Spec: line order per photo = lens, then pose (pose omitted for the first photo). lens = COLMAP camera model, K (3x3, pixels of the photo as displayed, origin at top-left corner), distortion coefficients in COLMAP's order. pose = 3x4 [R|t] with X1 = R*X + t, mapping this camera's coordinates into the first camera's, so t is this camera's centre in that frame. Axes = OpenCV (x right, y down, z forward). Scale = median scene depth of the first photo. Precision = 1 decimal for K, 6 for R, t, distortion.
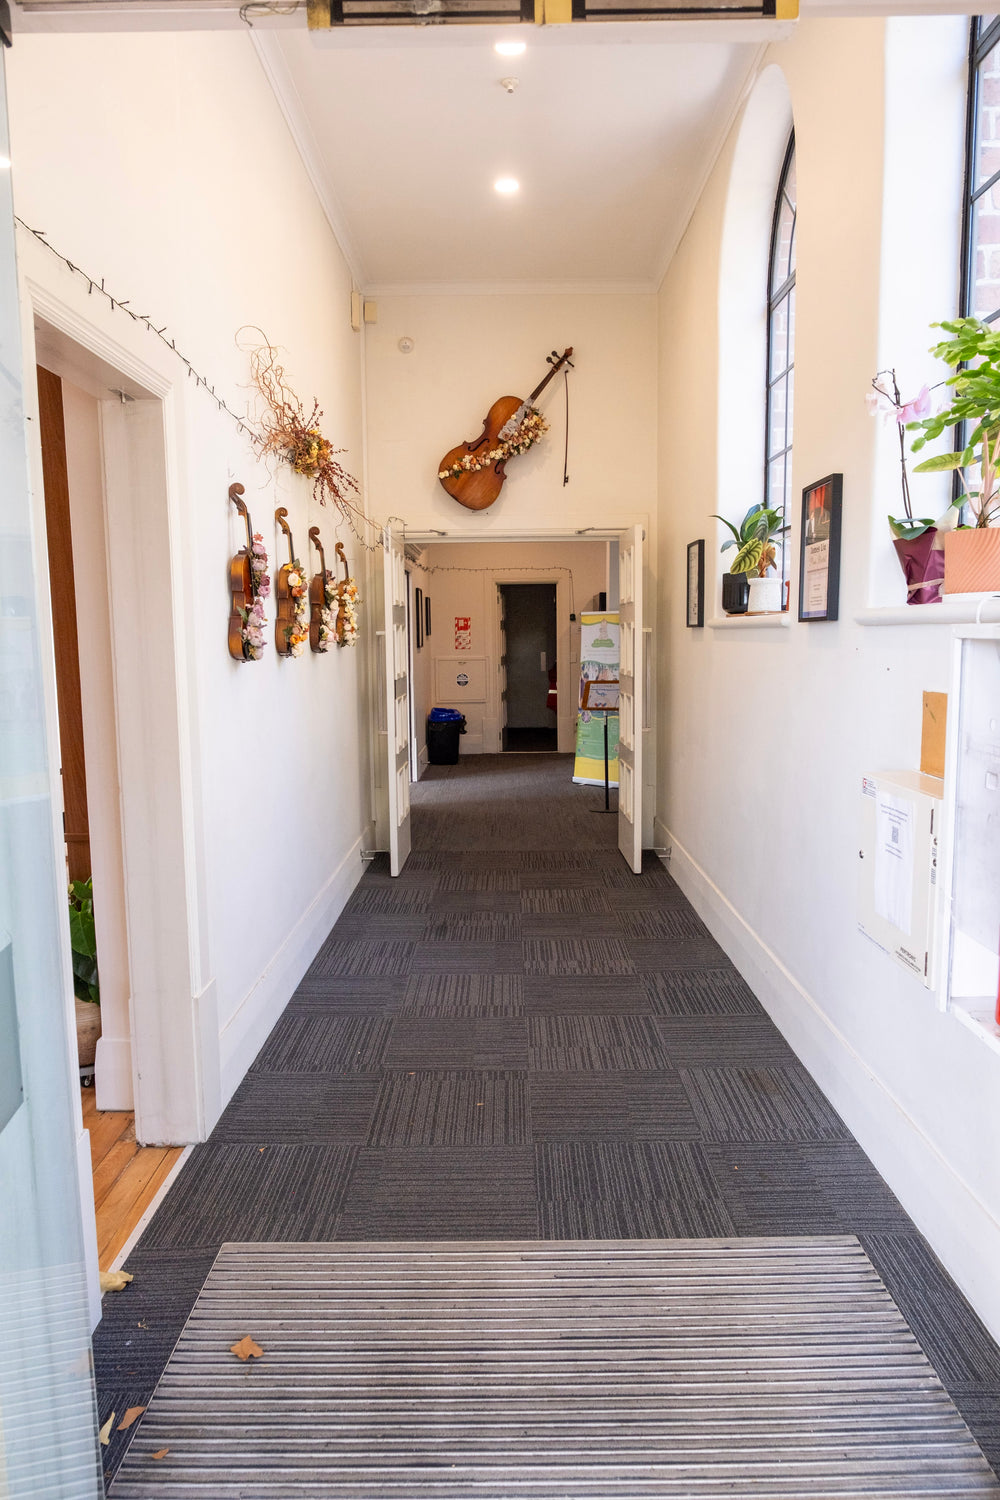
lens RADIAL K [[1032.1, 0, 503.1], [0, 1032.1, 767.5], [0, 0, 1]] dist [-0.021416, 0.000083]
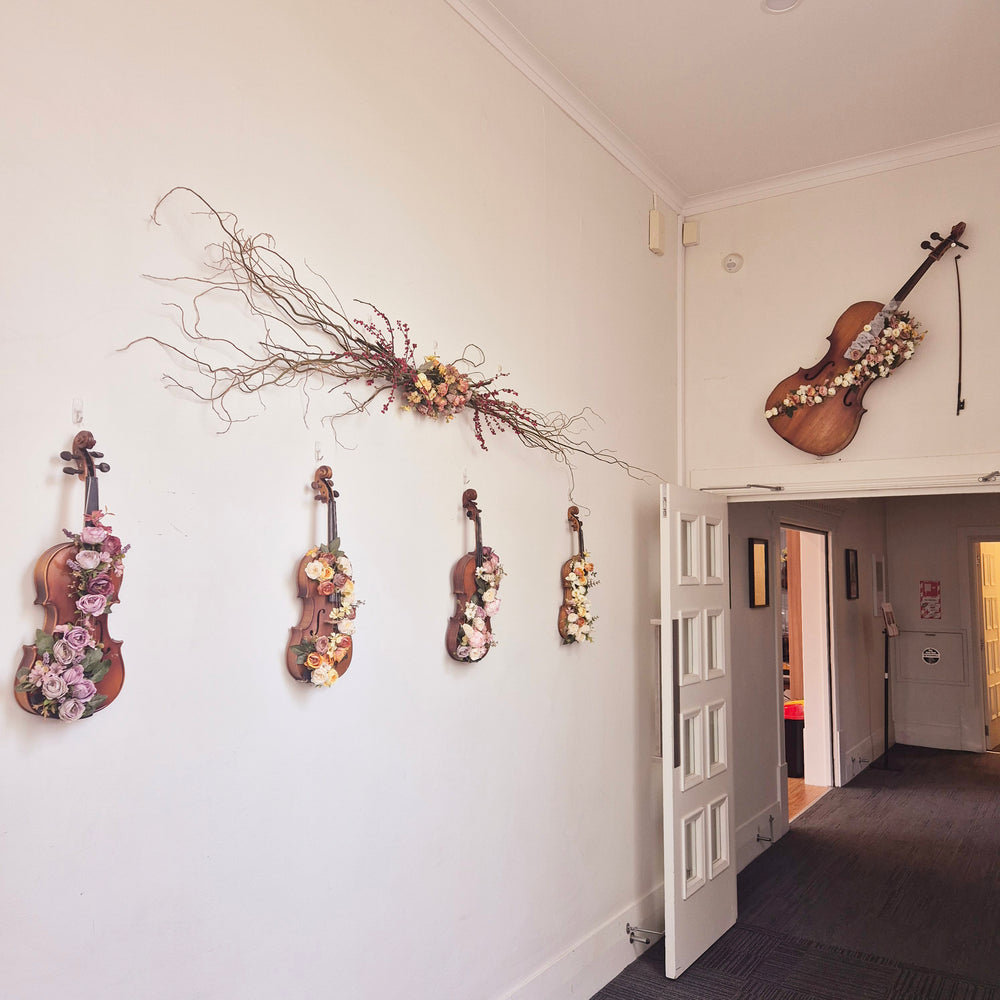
lens RADIAL K [[907.4, 0, 500.0], [0, 907.4, 500.0], [0, 0, 1]] dist [0.073673, -0.014870]
pose [[0.846294, -0.029762, -0.531884, 0.130983], [-0.083516, 0.978680, -0.187646, -0.077358], [0.526129, 0.203225, 0.825765, 0.348482]]
